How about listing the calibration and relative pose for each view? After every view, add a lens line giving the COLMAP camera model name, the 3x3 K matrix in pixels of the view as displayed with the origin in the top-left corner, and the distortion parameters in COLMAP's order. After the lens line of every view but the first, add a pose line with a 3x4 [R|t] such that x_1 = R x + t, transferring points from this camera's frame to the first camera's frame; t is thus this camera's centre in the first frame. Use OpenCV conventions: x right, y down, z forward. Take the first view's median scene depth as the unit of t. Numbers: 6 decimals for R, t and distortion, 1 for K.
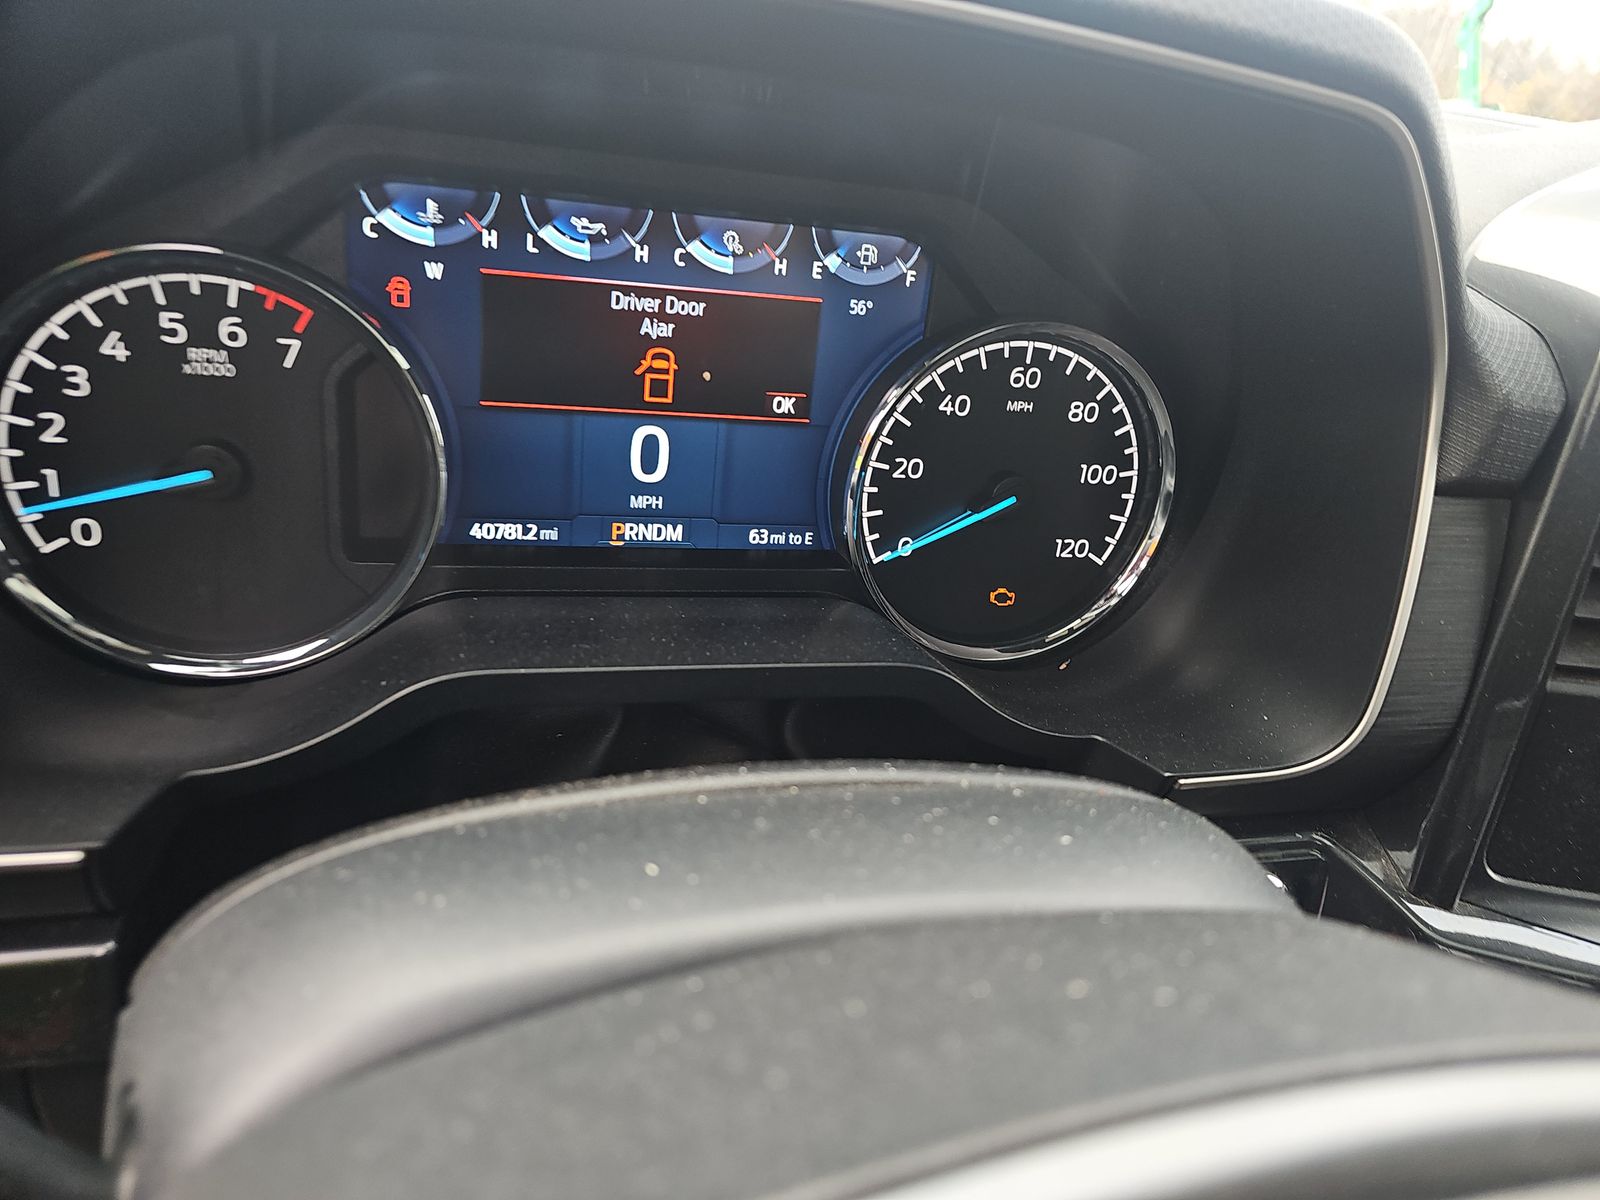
lens RADIAL K [[1064.4, 0, 799.3], [0, 1064.4, 598.4], [0, 0, 1]] dist [0.009989, -0.007152]
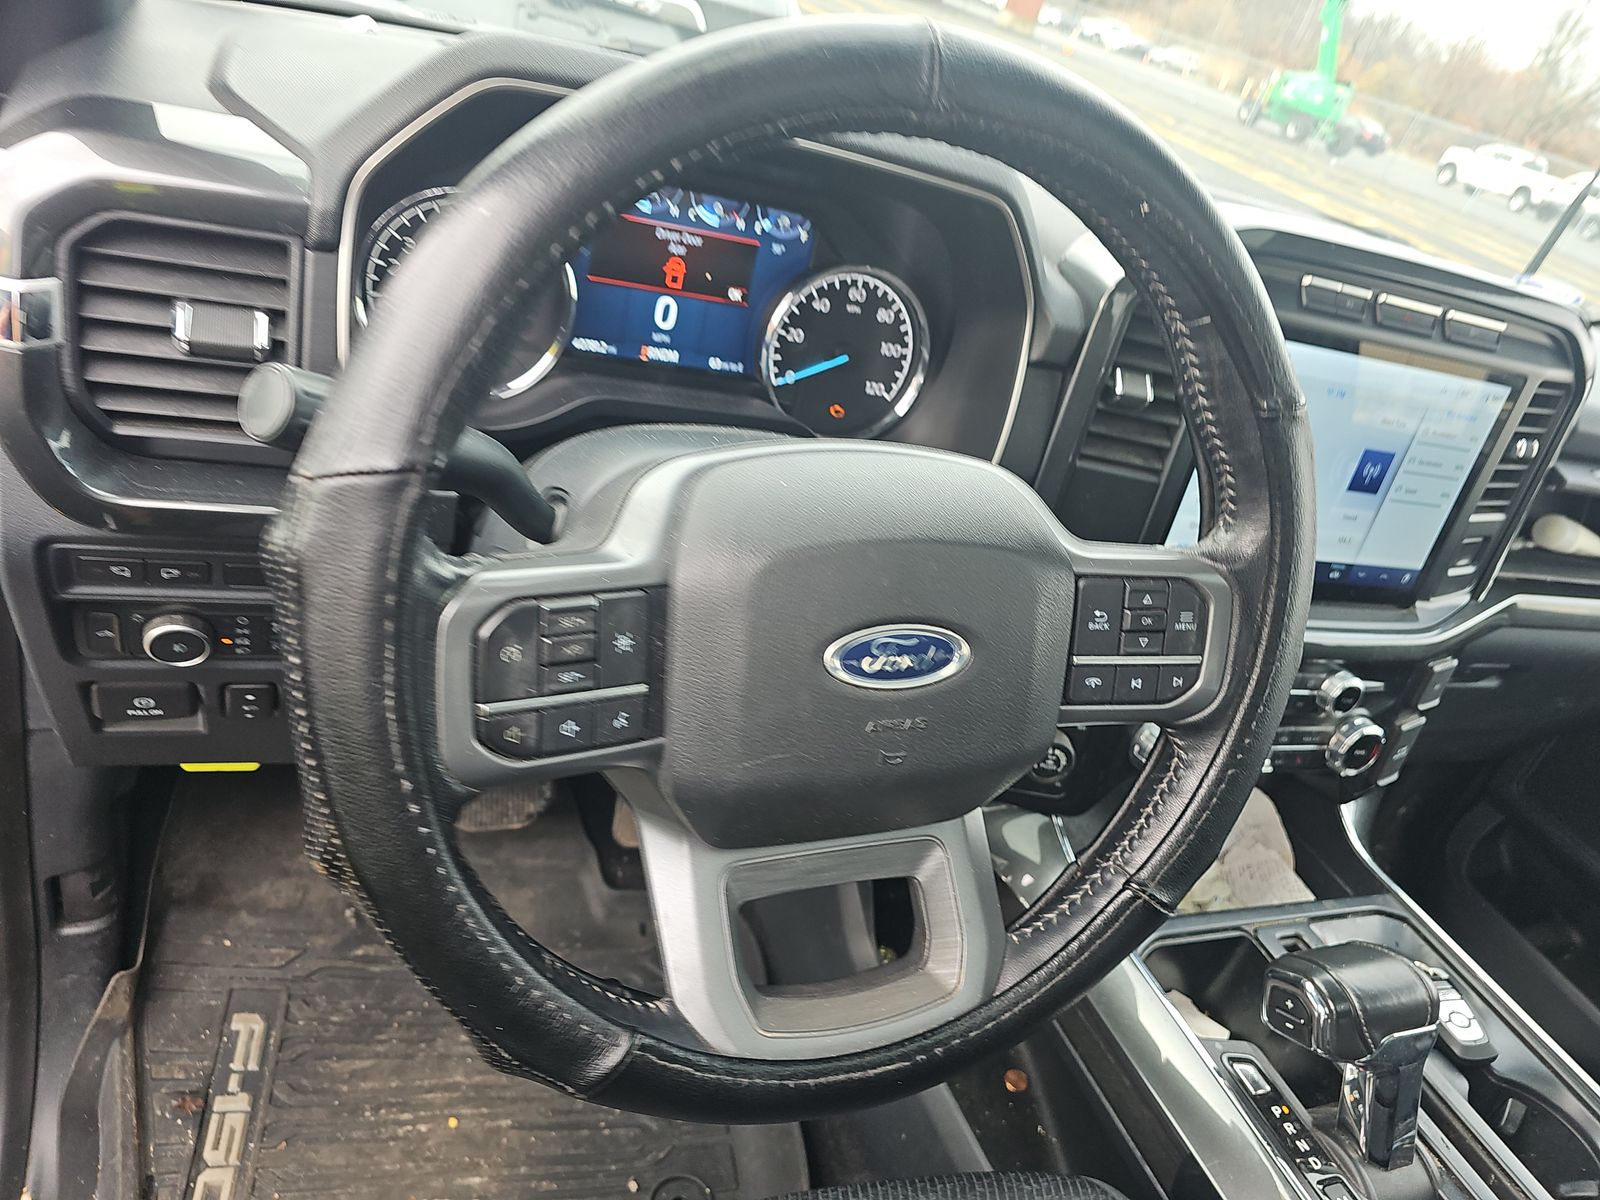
lens RADIAL K [[1064.4, 0, 805.5], [0, 1064.4, 610.0], [0, 0, 1]] dist [0.009989, -0.007152]
pose [[0.986168, 0.064696, 0.152602, -0.146672], [-0.078939, 0.992881, 0.089192, 0.205716], [-0.145746, -0.100004, 0.984255, -0.993028]]
